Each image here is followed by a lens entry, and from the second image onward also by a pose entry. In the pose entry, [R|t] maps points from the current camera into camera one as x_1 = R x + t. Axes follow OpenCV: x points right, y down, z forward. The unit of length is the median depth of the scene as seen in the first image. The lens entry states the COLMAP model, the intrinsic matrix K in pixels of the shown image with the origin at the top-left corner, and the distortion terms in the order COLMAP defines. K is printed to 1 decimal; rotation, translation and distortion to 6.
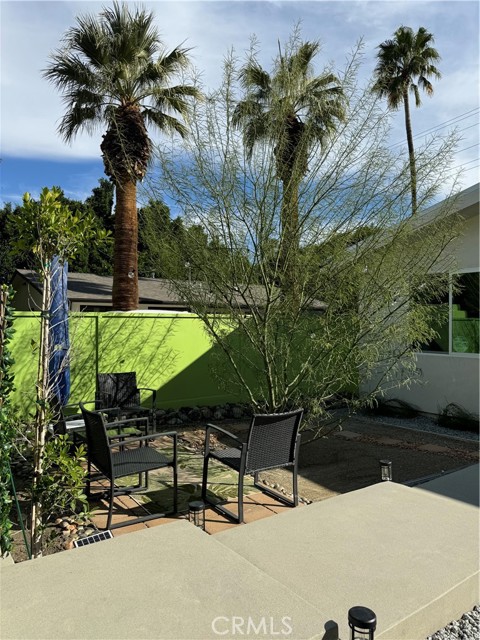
lens RADIAL K [[449.7, 0, 240.0], [0, 449.7, 320.0], [0, 0, 1]] dist [0.073729, -0.101734]
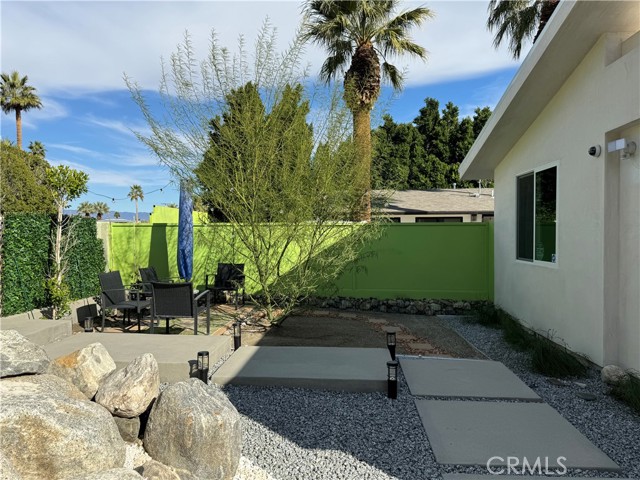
lens RADIAL K [[449.7, 0, 320.0], [0, 449.7, 240.0], [0, 0, 1]] dist [0.073729, -0.101734]
pose [[0.768783, 0.004772, -0.639492, 0.376268], [0.006723, 0.999857, 0.015545, 0.009243], [0.639474, -0.016250, 0.768641, 0.020992]]
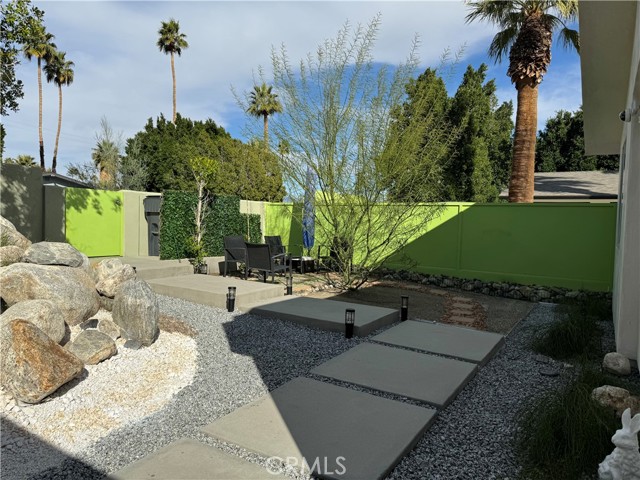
lens RADIAL K [[449.7, 0, 320.0], [0, 449.7, 240.0], [0, 0, 1]] dist [0.073729, -0.101734]
pose [[0.376093, 0.048548, -0.925309, 0.529271], [-0.021888, 0.998813, 0.043508, 0.024030], [0.926323, 0.003890, 0.376709, 0.115864]]
